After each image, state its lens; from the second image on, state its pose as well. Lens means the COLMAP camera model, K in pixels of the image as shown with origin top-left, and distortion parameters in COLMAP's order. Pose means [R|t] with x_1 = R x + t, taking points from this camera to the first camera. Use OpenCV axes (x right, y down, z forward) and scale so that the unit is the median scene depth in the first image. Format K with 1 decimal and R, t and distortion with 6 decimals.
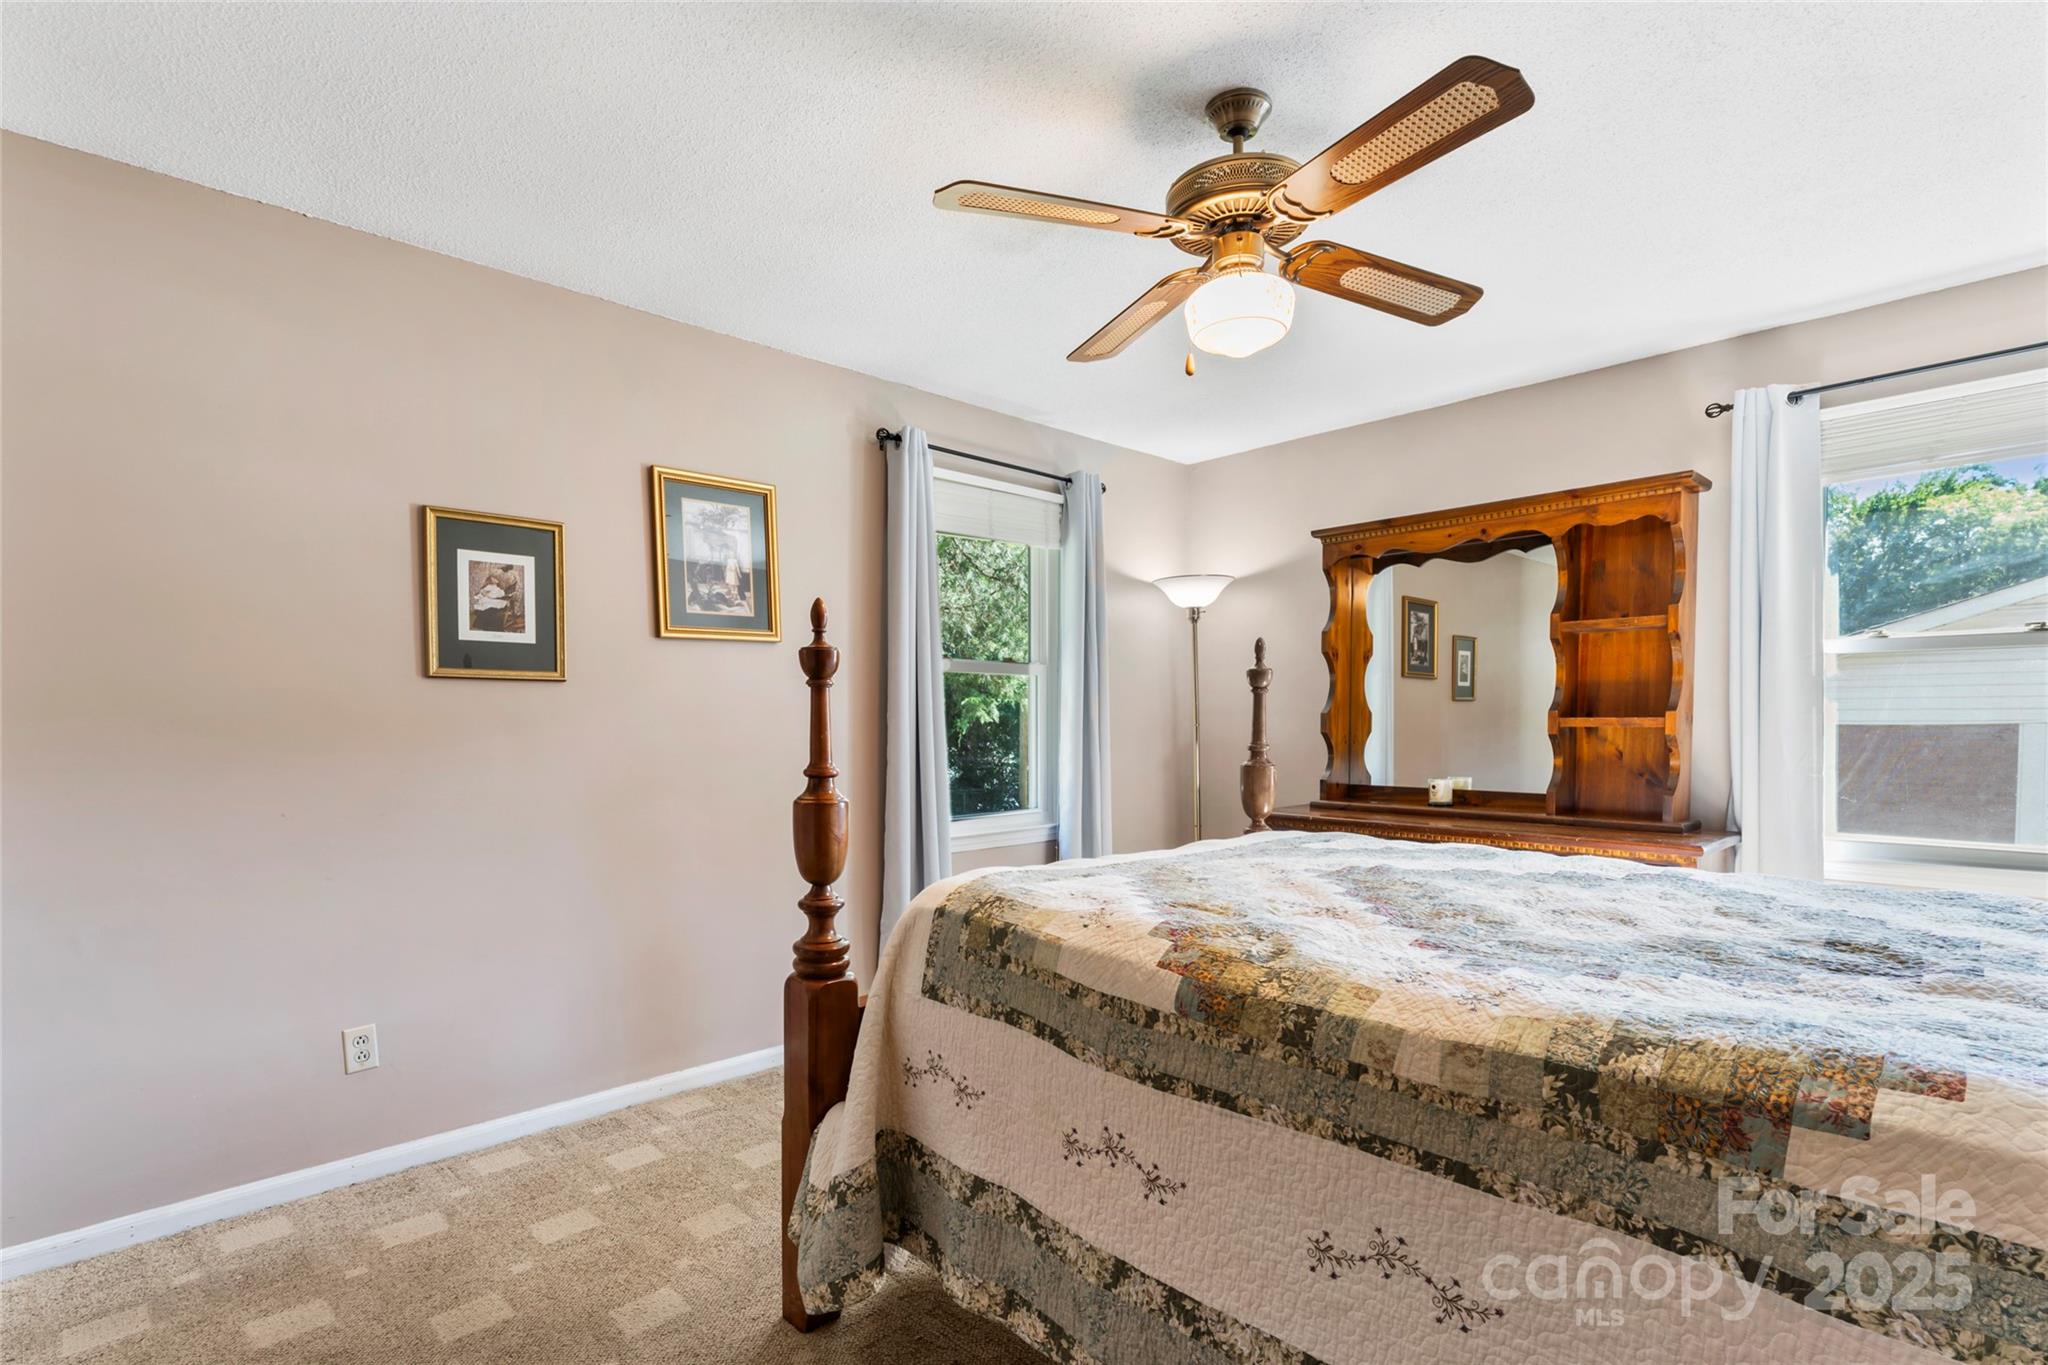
lens RADIAL K [[992.2, 0, 1026.1], [0, 992.2, 738.0], [0, 0, 1]] dist [-0.002054, 0.000259]
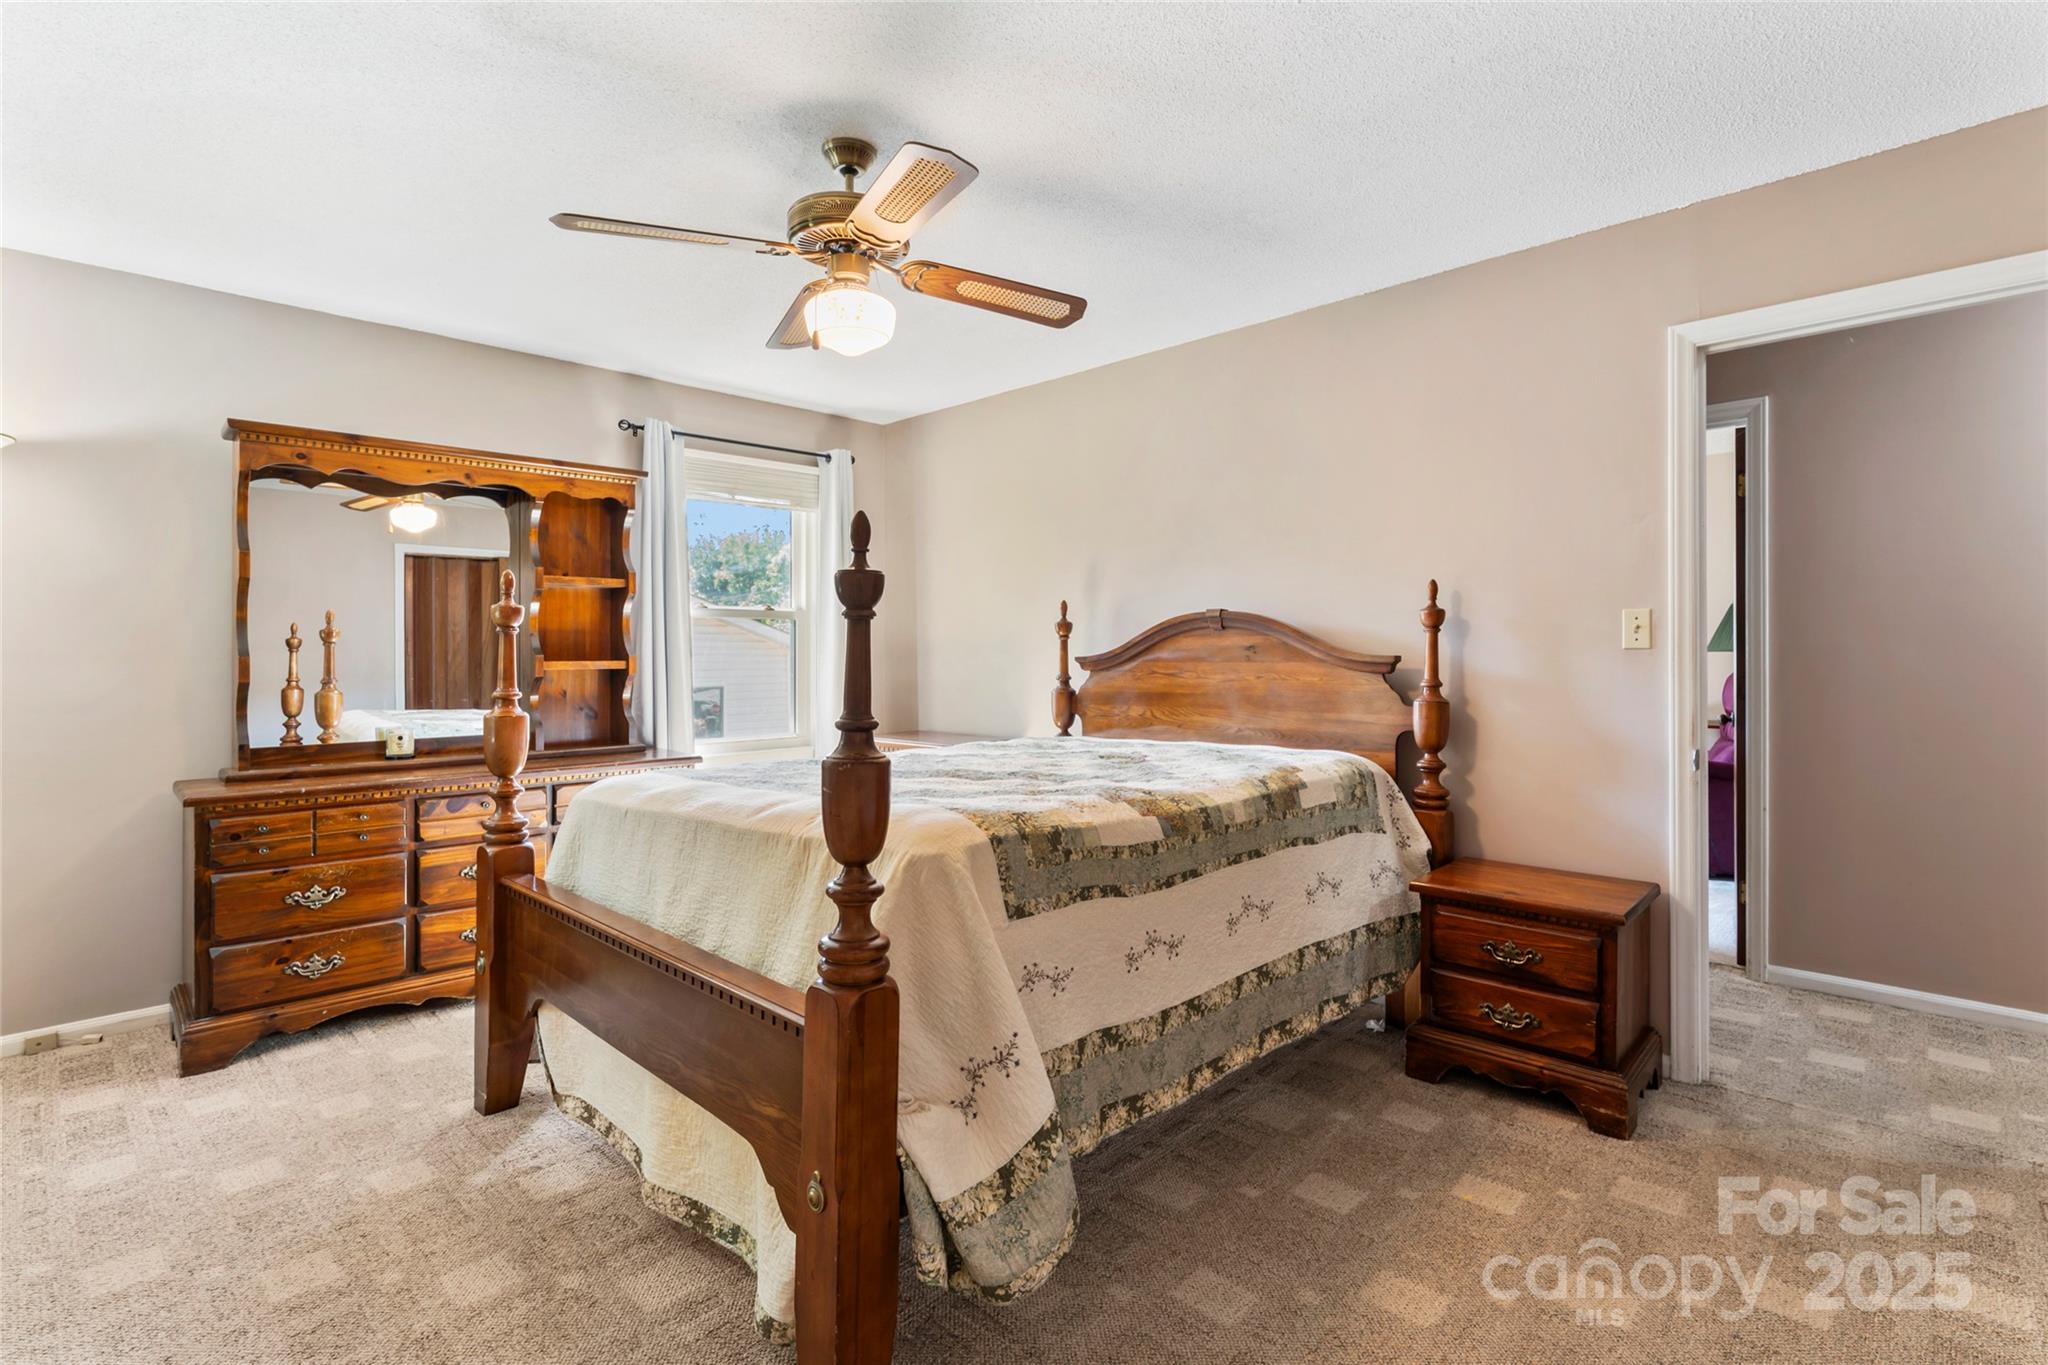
lens RADIAL K [[977.4, 0, 1023.2], [0, 977.4, 626.7], [0, 0, 1]] dist [0.001592, -0.000011]
pose [[-0.032808, 0.032575, 0.998931, -1.295663], [0.027498, 0.999120, -0.031678, -0.021539], [-0.999083, 0.026429, -0.033674, 1.138490]]
